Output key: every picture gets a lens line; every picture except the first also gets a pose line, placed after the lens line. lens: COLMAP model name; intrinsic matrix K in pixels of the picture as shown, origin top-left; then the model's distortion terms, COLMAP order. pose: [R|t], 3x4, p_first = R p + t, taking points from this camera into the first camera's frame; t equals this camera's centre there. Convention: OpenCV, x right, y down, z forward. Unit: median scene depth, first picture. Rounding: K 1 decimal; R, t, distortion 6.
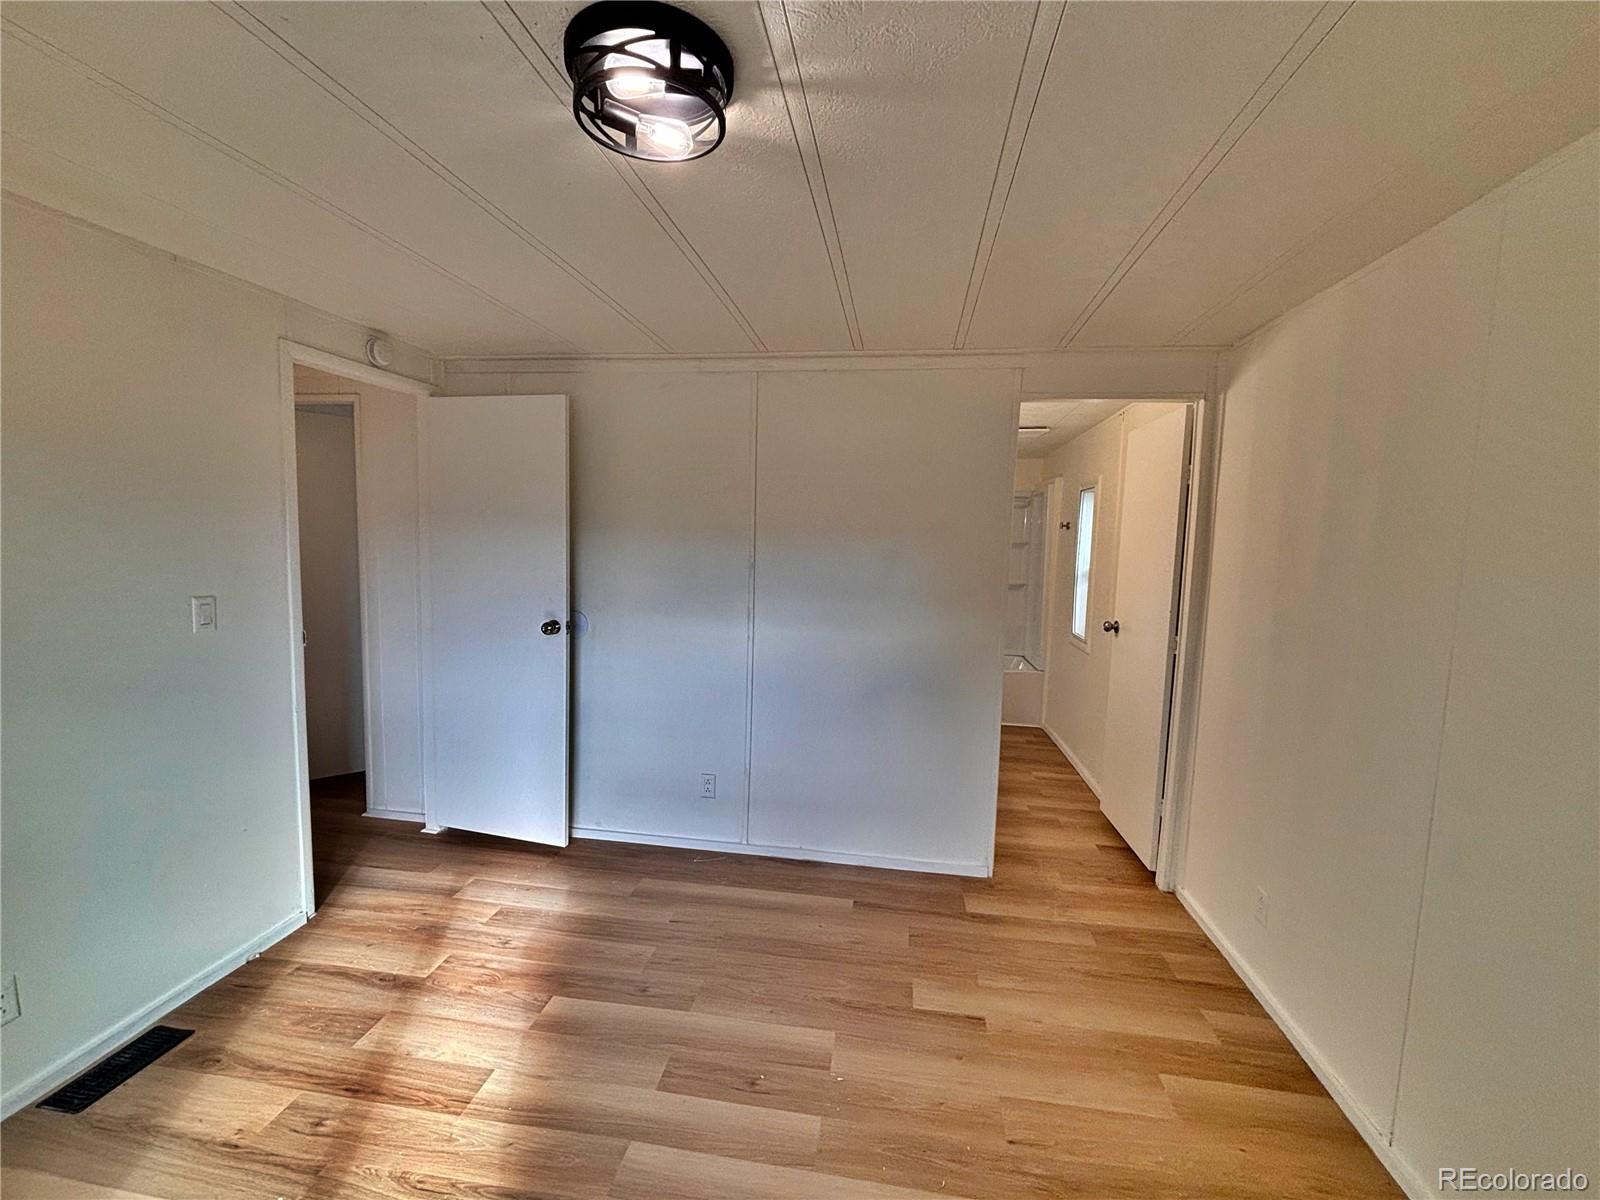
lens RADIAL K [[672.2, 0, 799.4], [0, 672.2, 594.5], [0, 0, 1]] dist [-0.000622, 0.000699]
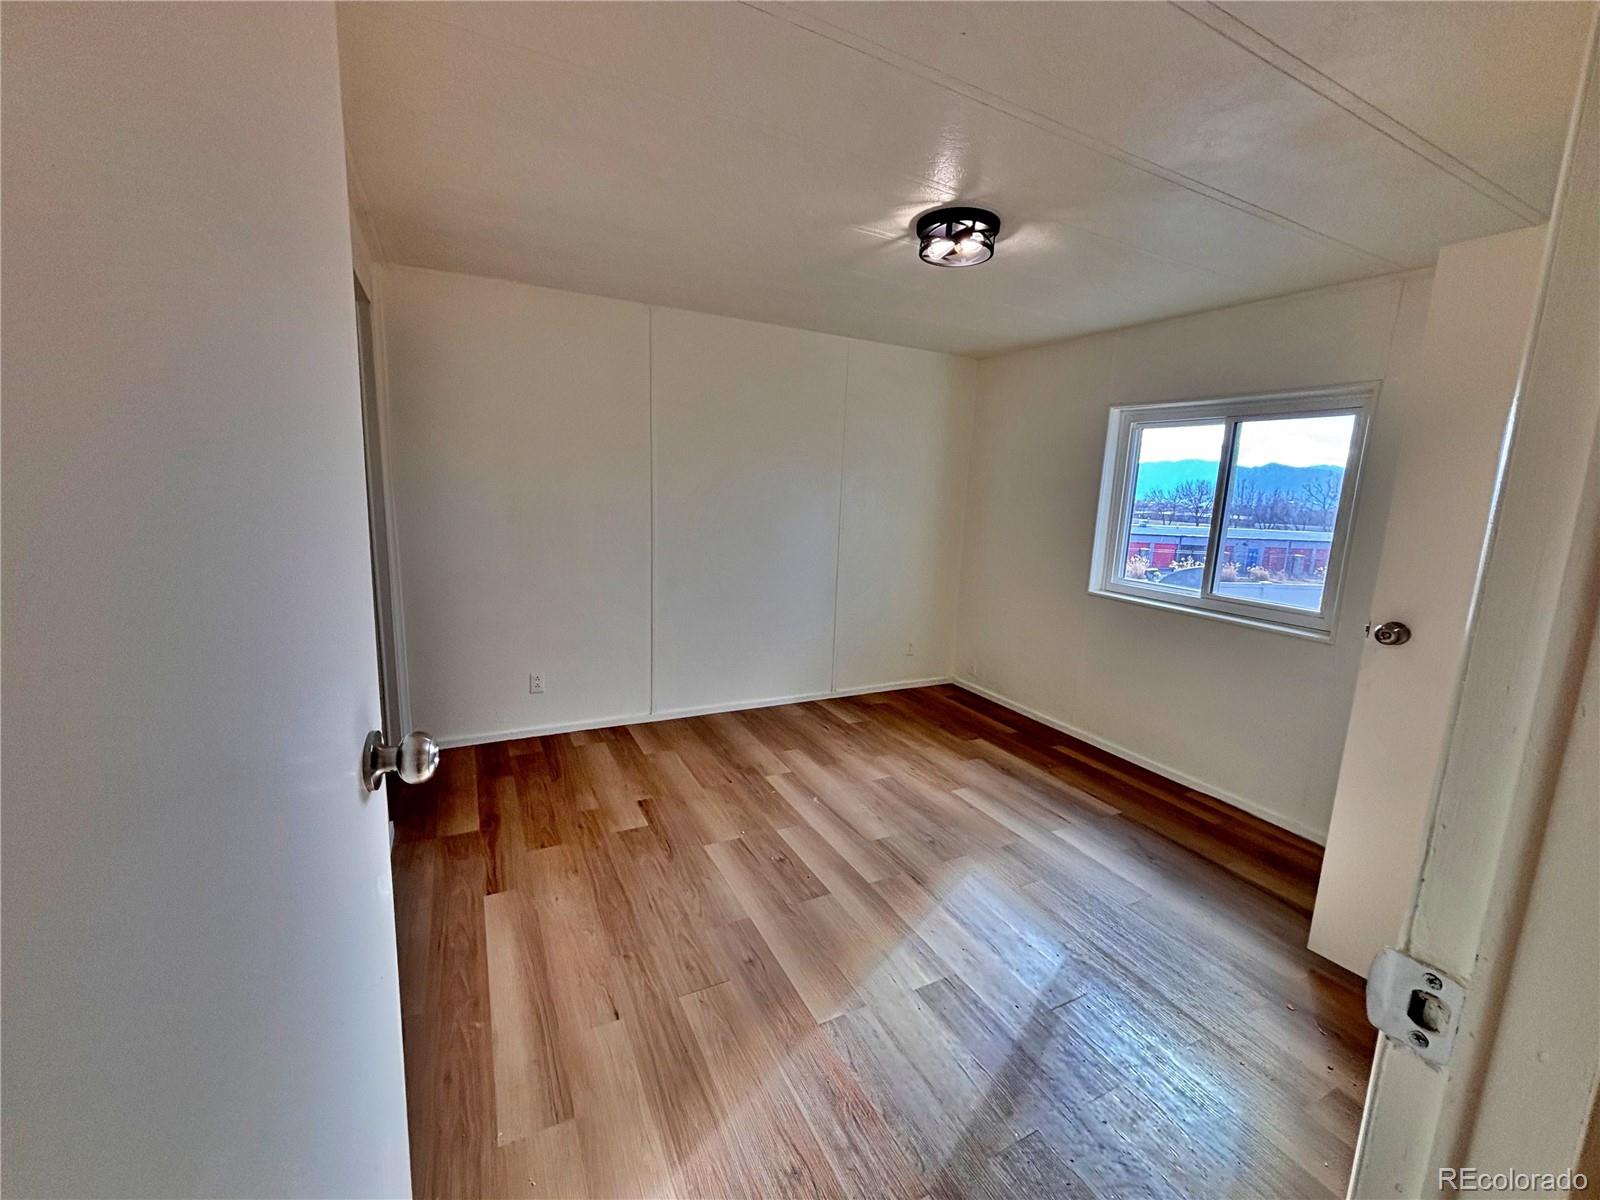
lens RADIAL K [[647.3, 0, 797.1], [0, 647.3, 597.7], [0, 0, 1]] dist [-0.000908, 0.000308]
pose [[-0.580272, -0.188331, 0.792348, -0.740469], [0.018333, 0.969629, 0.243894, -0.076948], [-0.814216, 0.156051, -0.559196, 1.170041]]
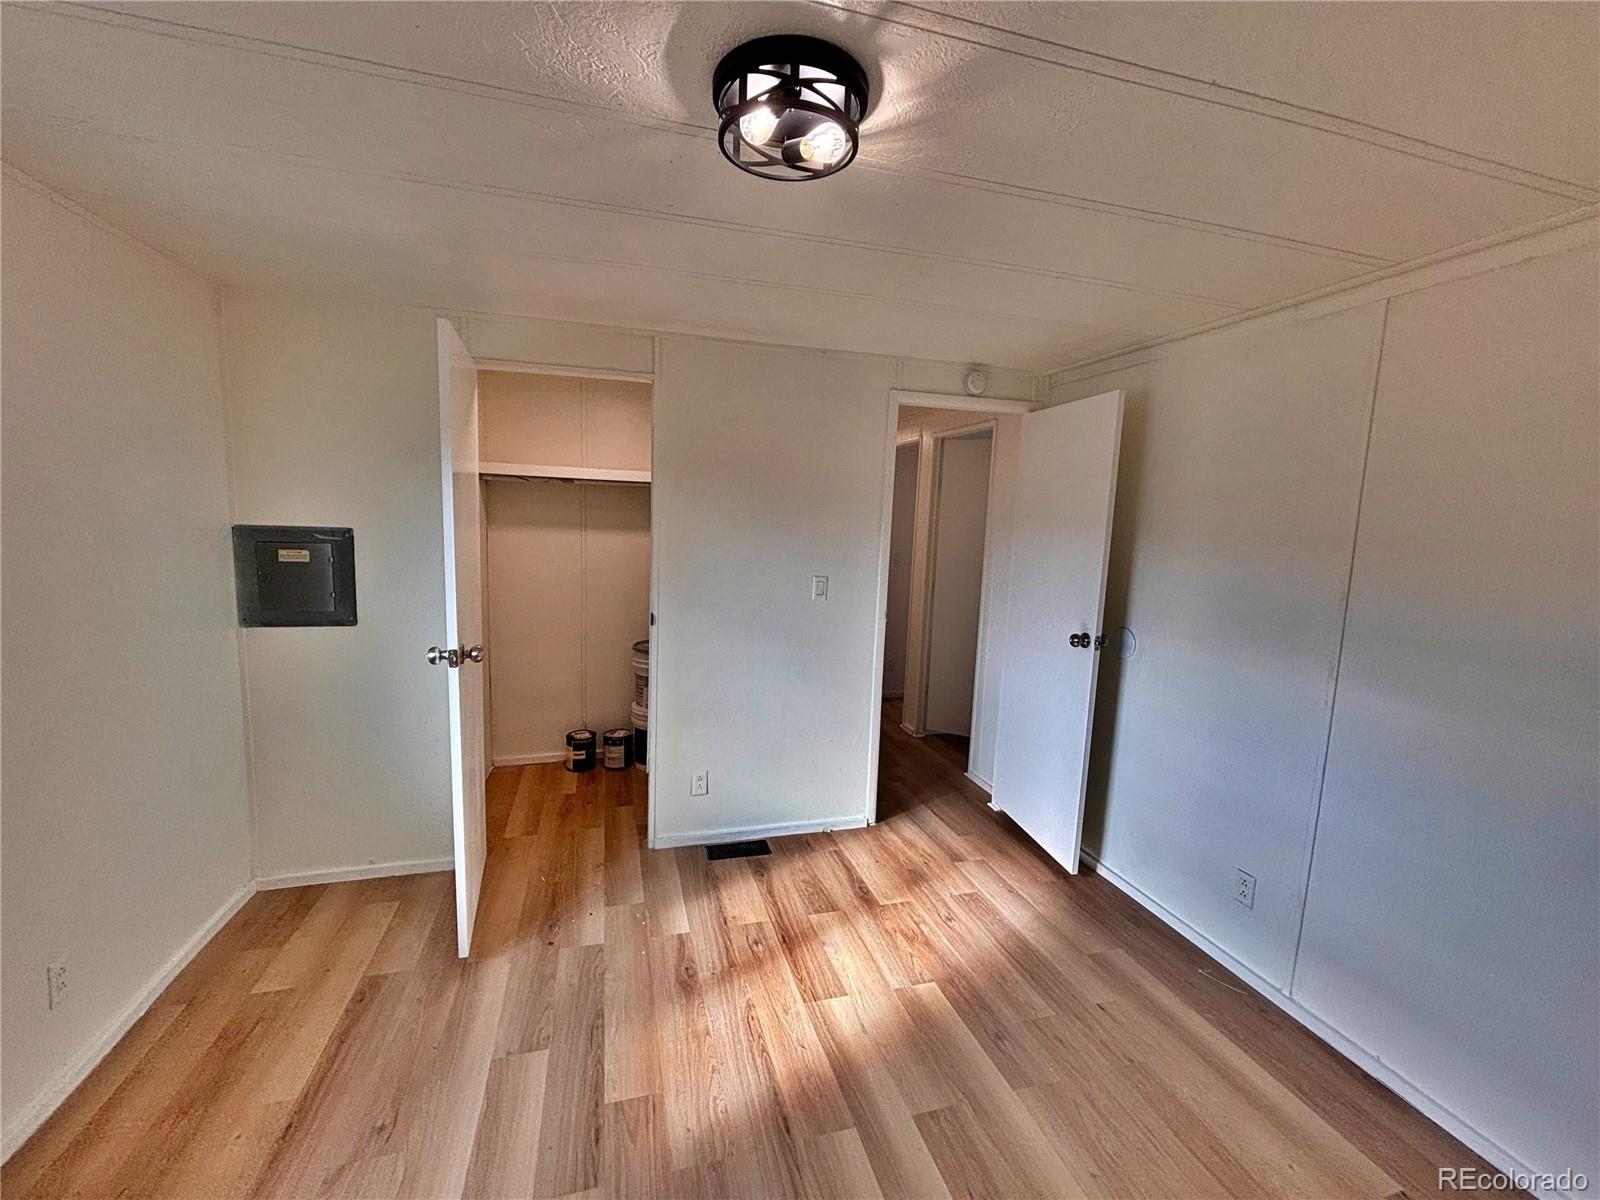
lens RADIAL K [[672.2, 0, 799.4], [0, 672.2, 594.5], [0, 0, 1]] dist [-0.000622, 0.000699]
pose [[0.417857, 0.095558, -0.903473, 0.366213], [-0.108077, 0.992620, 0.055001, -0.027941], [0.902061, 0.074662, 0.425101, 0.275589]]
